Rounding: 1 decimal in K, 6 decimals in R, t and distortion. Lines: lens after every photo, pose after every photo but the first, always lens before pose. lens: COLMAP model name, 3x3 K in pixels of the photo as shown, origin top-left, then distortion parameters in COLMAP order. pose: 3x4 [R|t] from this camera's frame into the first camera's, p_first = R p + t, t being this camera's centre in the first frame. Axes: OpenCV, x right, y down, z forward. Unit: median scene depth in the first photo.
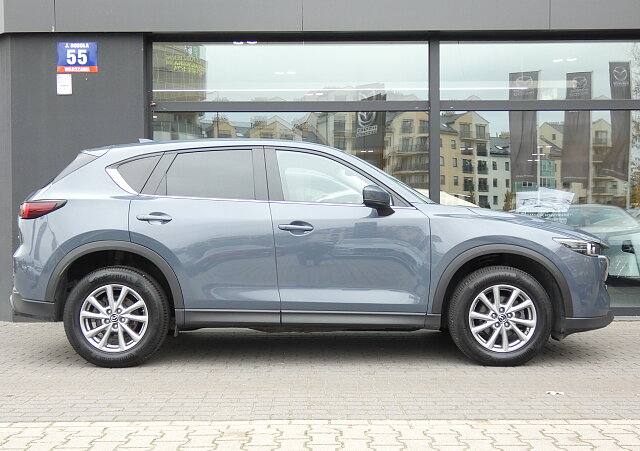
lens RADIAL K [[798.1, 0, 325.9], [0, 798.1, 224.3], [0, 0, 1]] dist [0.014745, 0.000000]
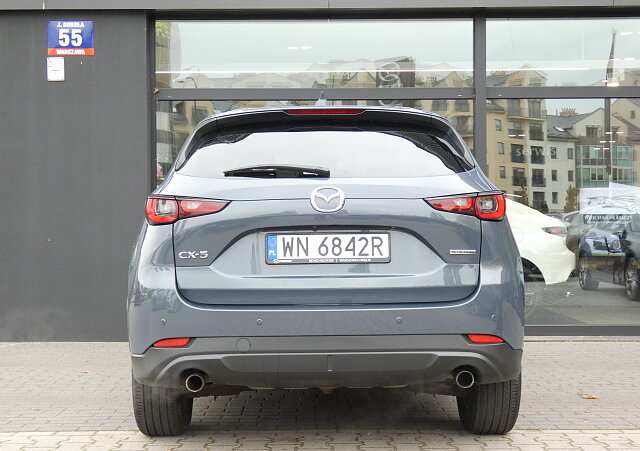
lens RADIAL K [[1054.9, 0, 320.0], [0, 1054.9, 223.9], [0, 0, 1]] dist [0.036487, 0.000000]
pose [[0.999953, 0.000819, -0.009660, -0.027491], [-0.000870, 0.999986, -0.005309, -0.000122], [0.009655, 0.005317, 0.999939, -0.150761]]
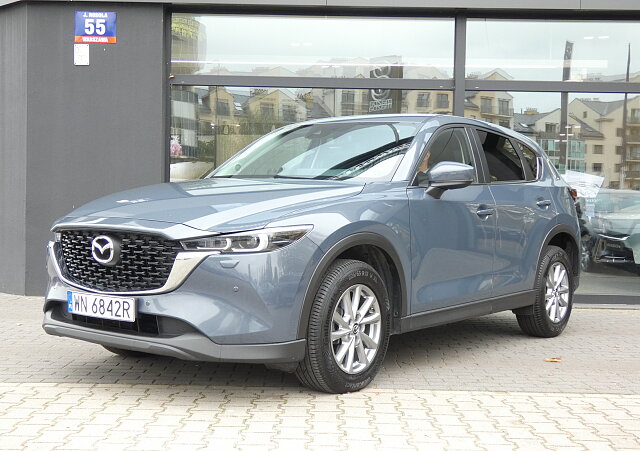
lens RADIAL K [[881.5, 0, 321.9], [0, 881.5, 222.1], [0, 0, 1]] dist [0.023544, 0.000000]
pose [[0.999676, 0.024103, -0.008121, -0.019345], [-0.023943, 0.999526, 0.019338, 0.001980], [0.008583, -0.019137, 0.999780, -0.082715]]
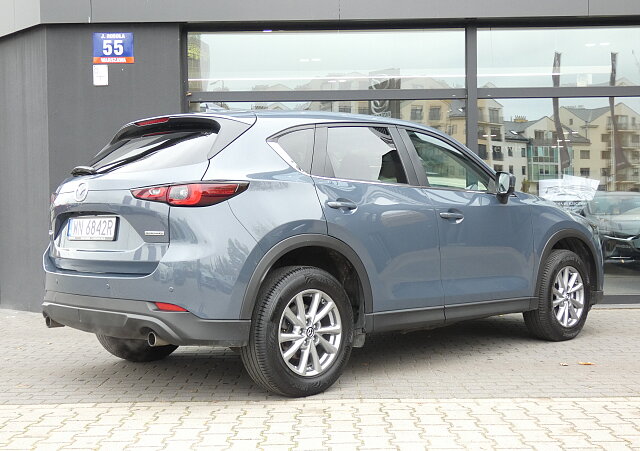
lens RADIAL K [[842.8, 0, 325.4], [0, 842.8, 221.9], [0, 0, 1]] dist [0.017646, 0.000000]
pose [[0.999958, -0.007474, -0.005396, -0.042332], [0.007517, 0.999940, 0.007987, 0.001737], [0.005336, -0.008027, 0.999954, -0.052850]]
